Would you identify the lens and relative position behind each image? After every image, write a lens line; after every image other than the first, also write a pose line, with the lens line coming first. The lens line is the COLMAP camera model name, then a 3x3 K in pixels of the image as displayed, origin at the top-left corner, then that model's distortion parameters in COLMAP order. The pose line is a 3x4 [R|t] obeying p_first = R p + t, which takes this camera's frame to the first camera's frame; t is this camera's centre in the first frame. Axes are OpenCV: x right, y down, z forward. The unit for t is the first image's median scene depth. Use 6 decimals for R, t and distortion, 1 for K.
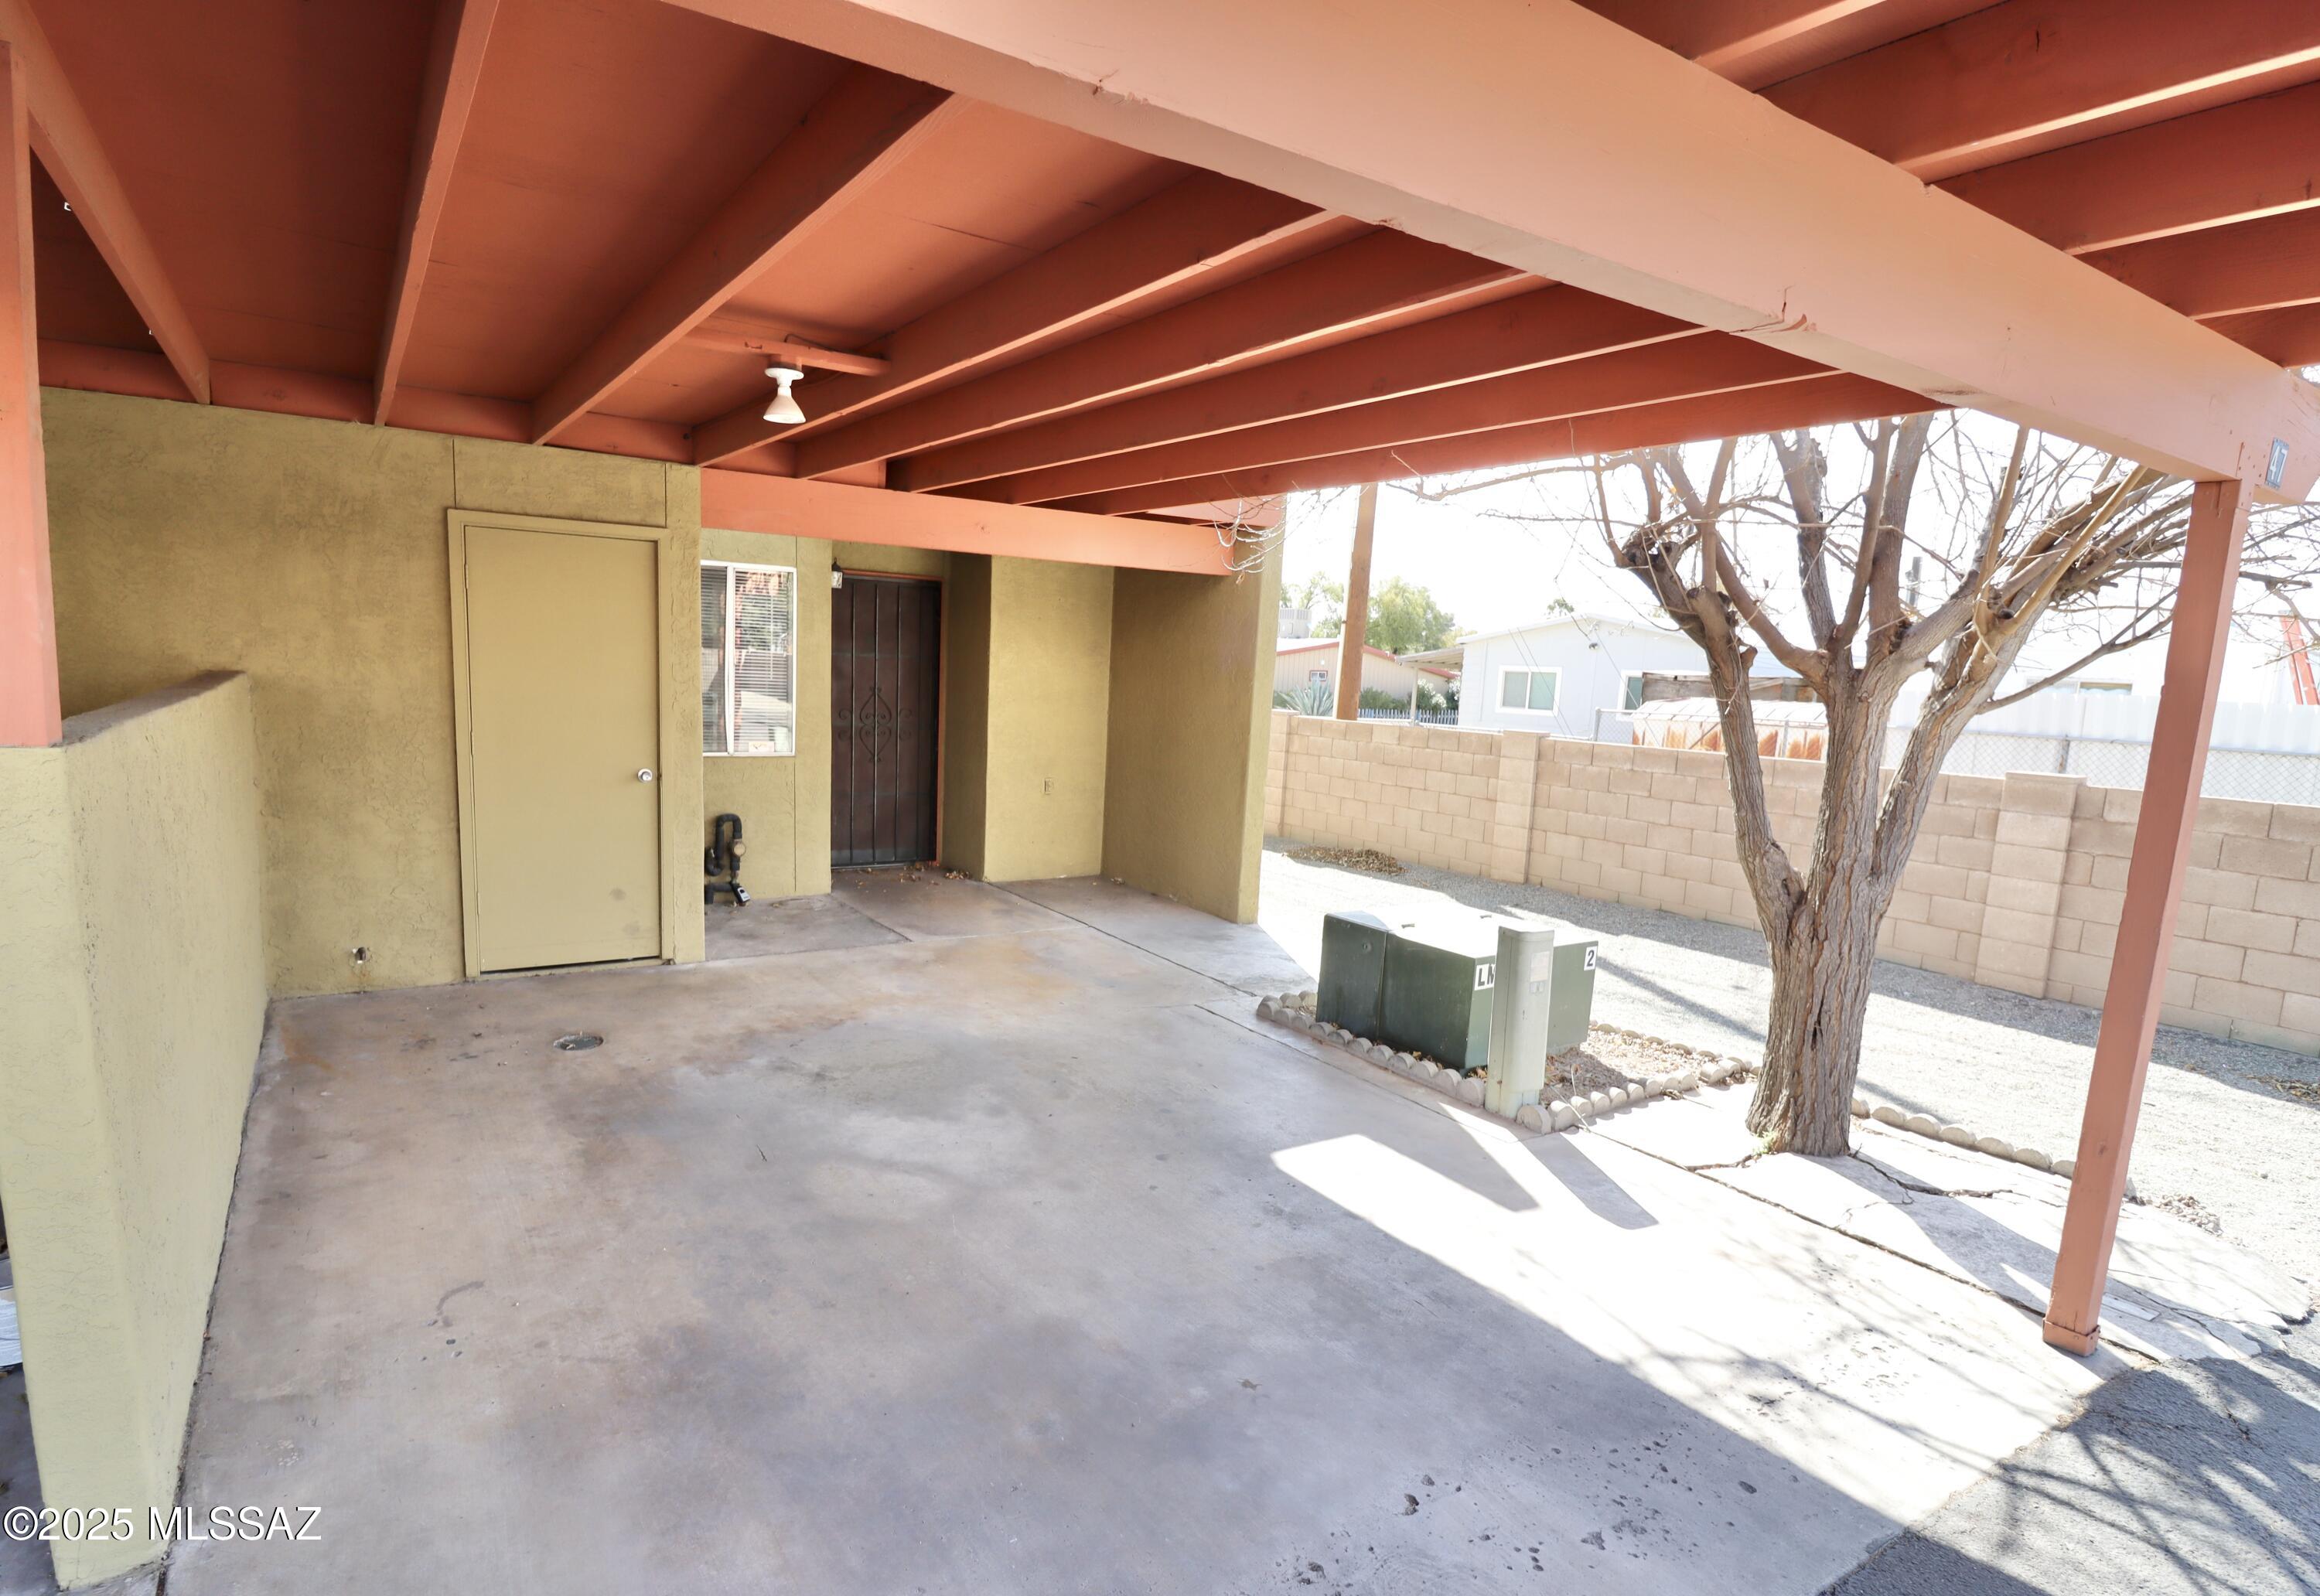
lens RADIAL K [[1075.2, 0, 1160.0], [0, 1075.2, 798.0], [0, 0, 1]] dist [-0.003879, -0.000701]
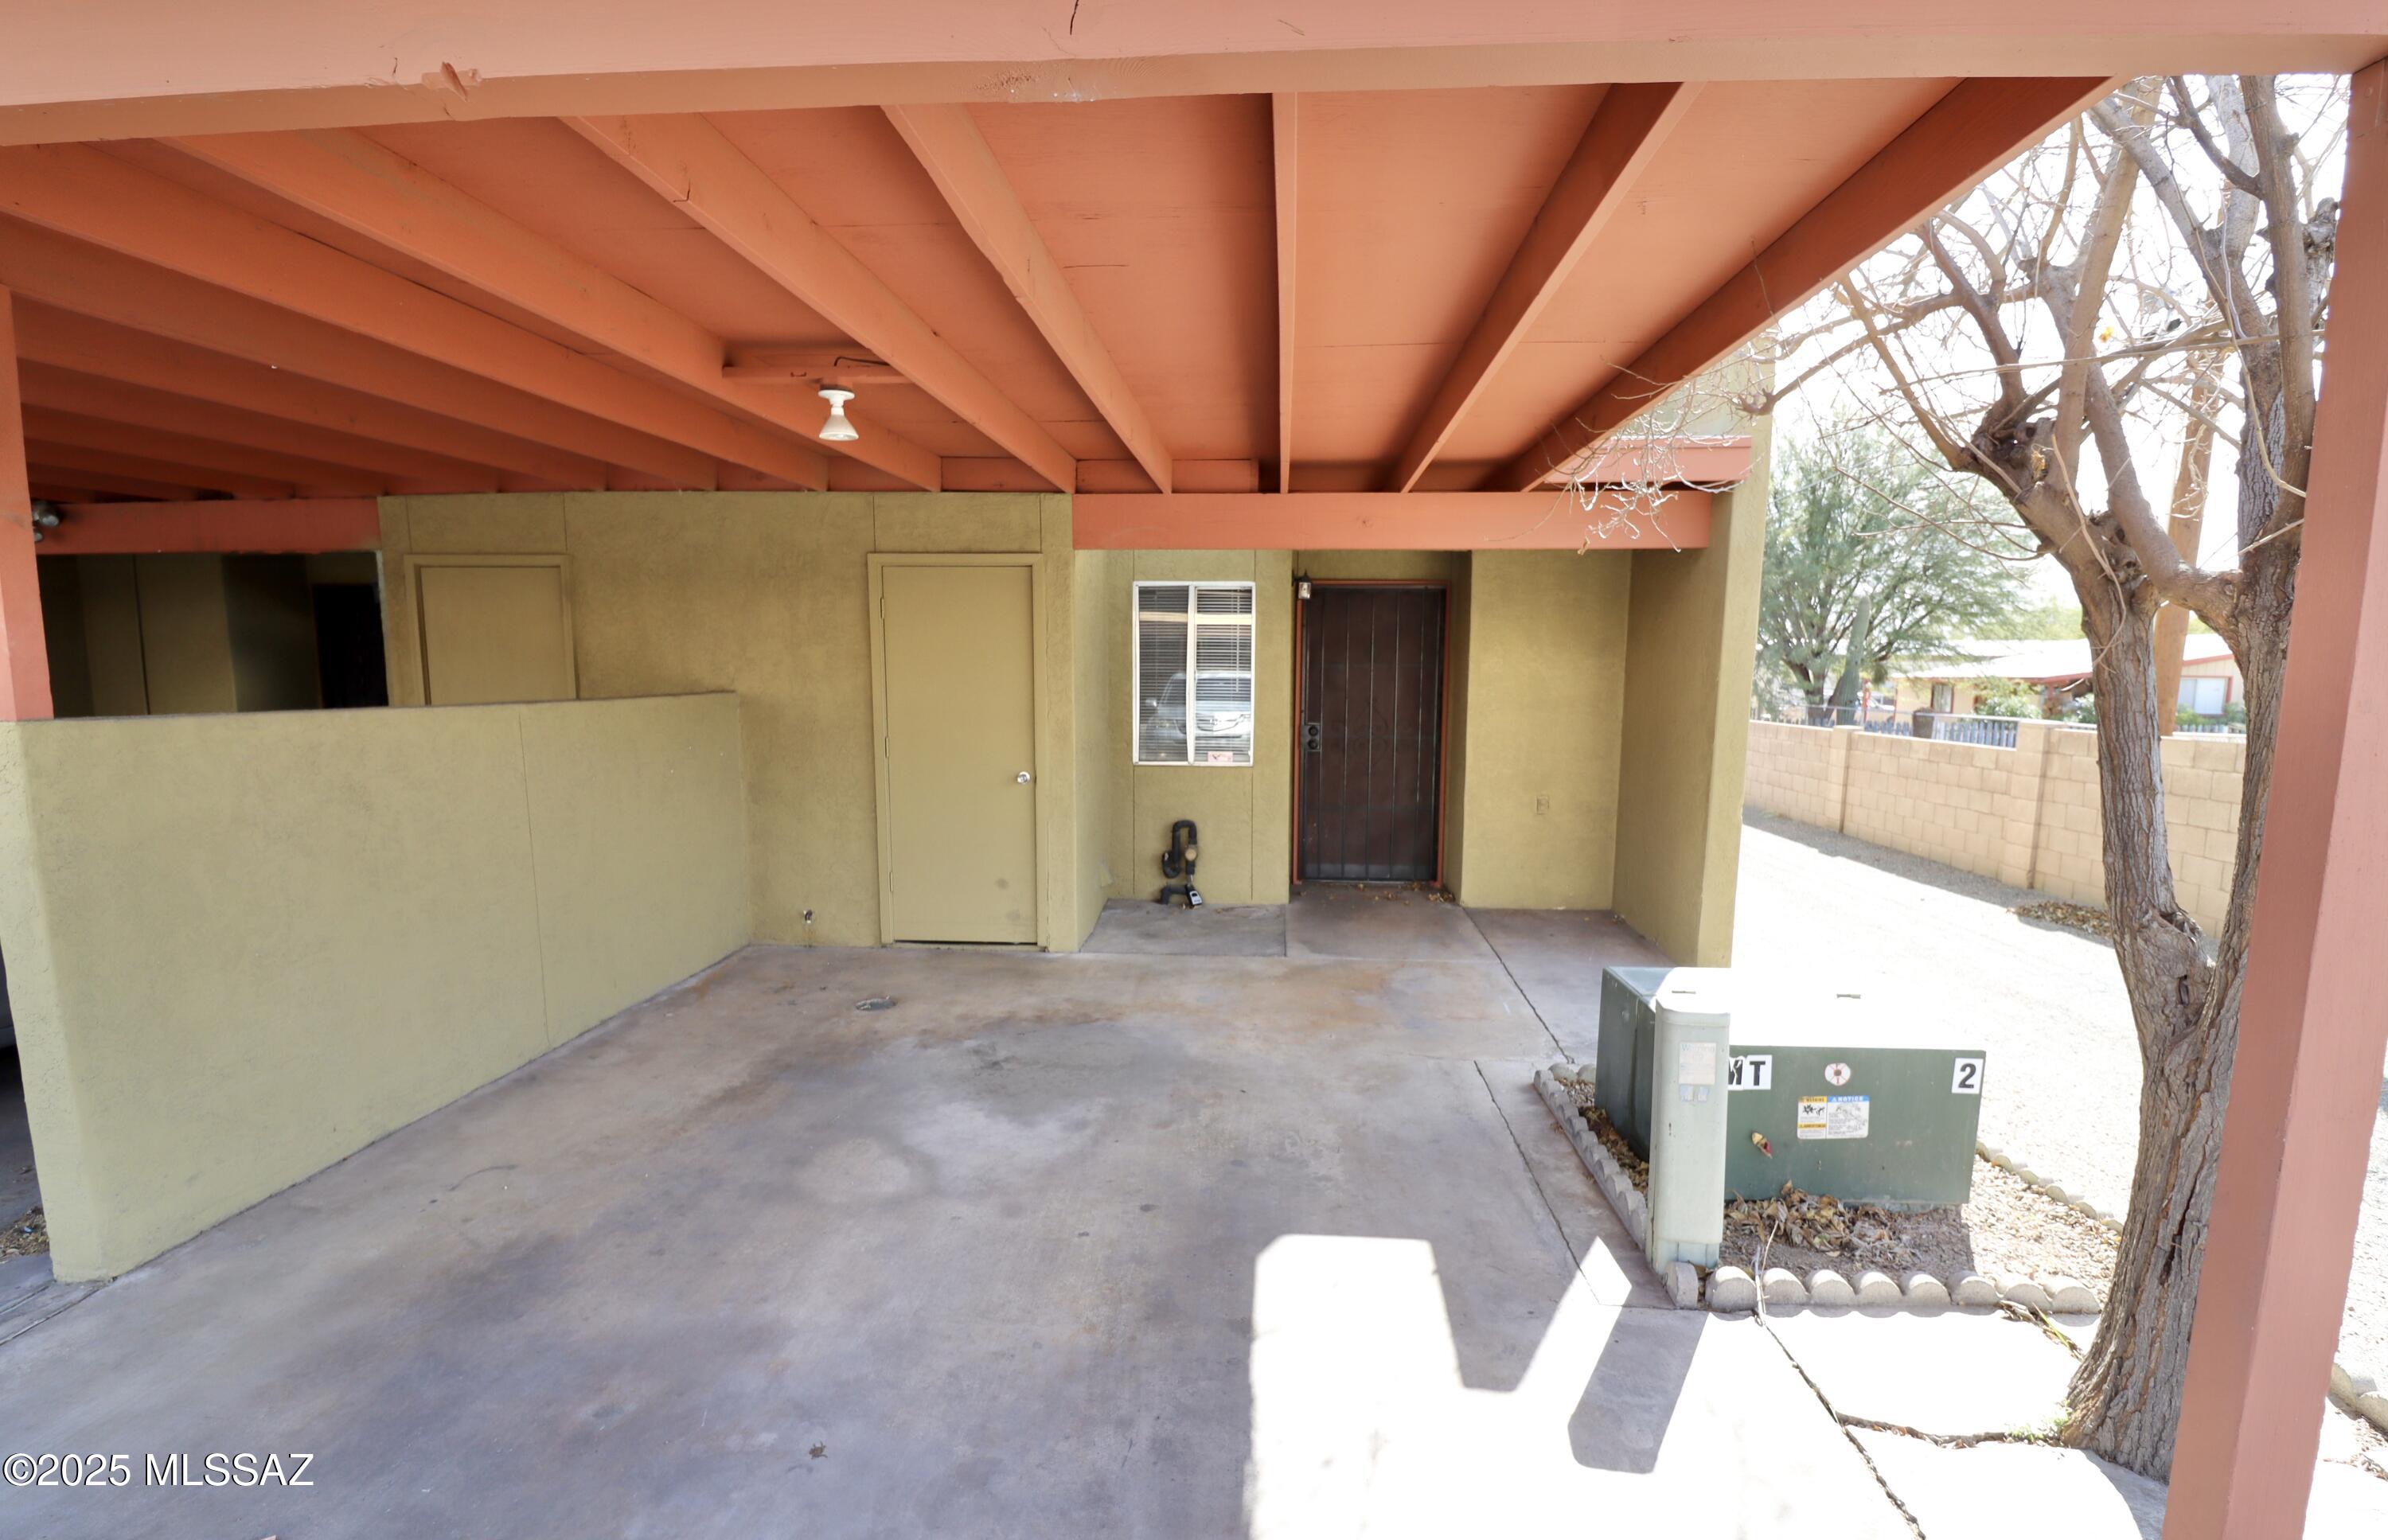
lens RADIAL K [[1109.1, 0, 1197.8], [0, 1109.1, 797.1], [0, 0, 1]] dist [0.001771, -0.010485]
pose [[0.836592, 0.025341, -0.547240, 0.350814], [-0.036435, 0.999292, -0.009427, 0.003552], [0.546613, 0.027826, 0.836923, 0.168894]]
